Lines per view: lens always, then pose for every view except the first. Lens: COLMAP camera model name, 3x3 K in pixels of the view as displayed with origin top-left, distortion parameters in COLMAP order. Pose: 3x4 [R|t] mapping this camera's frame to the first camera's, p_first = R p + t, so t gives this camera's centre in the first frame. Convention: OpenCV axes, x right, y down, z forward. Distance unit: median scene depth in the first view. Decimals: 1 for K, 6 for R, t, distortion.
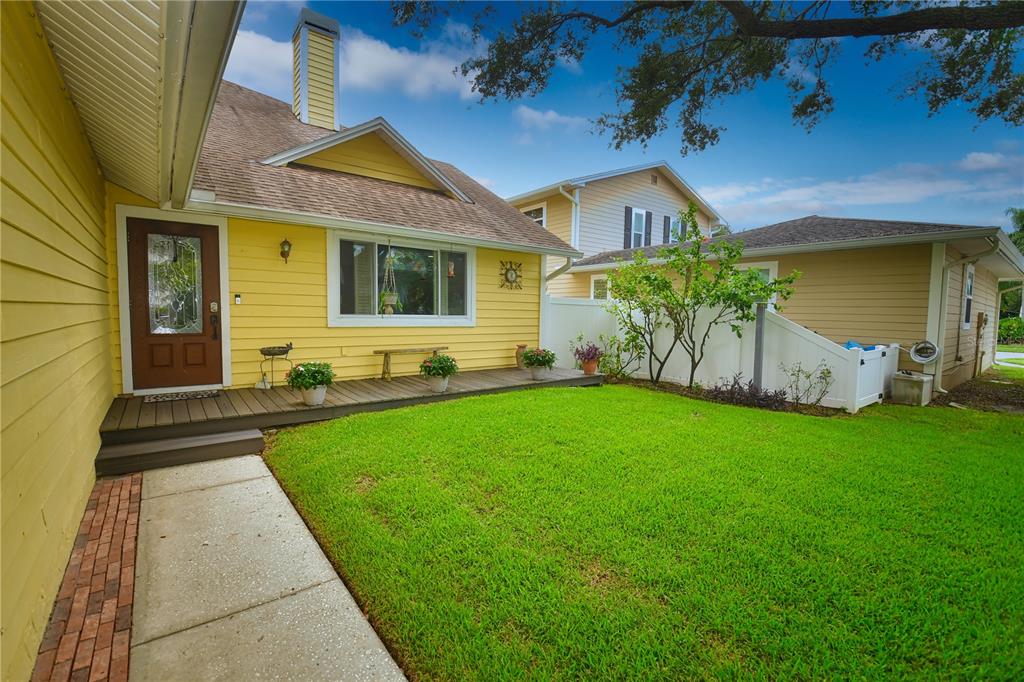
lens RADIAL K [[454.6, 0, 512.0], [0, 454.6, 341.0], [0, 0, 1]] dist [0.000508, -0.000026]
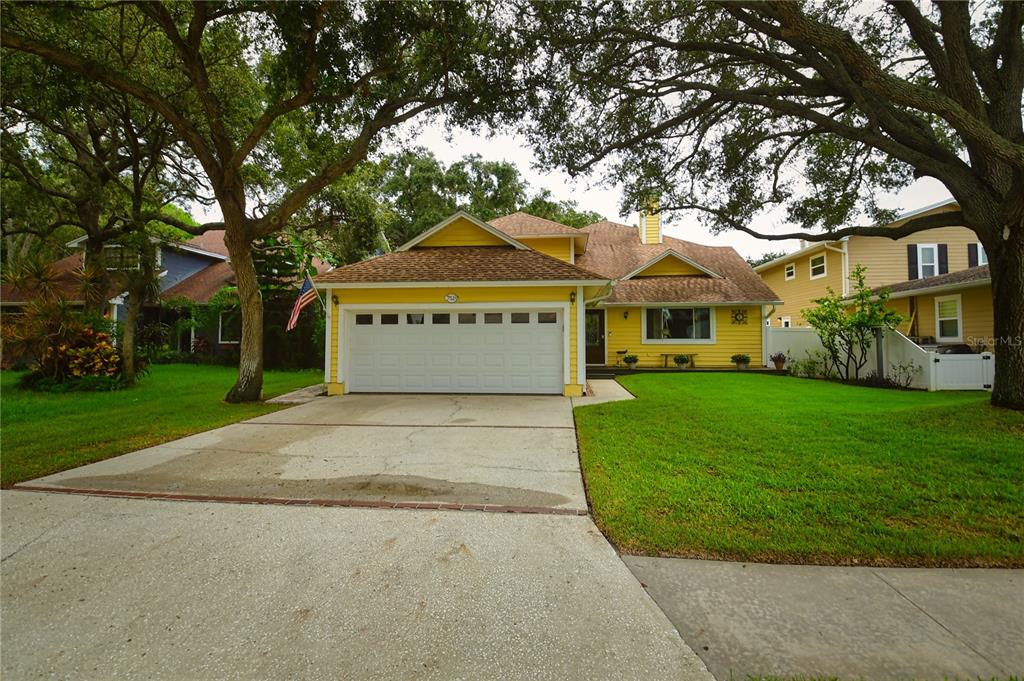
lens RADIAL K [[454.6, 0, 512.0], [0, 454.6, 340.5], [0, 0, 1]] dist [0.000508, -0.000026]
pose [[0.715323, -0.021855, -0.698452, 0.644895], [-0.031359, 0.997500, -0.063328, 0.100321], [0.698090, 0.067203, 0.712850, -0.992153]]
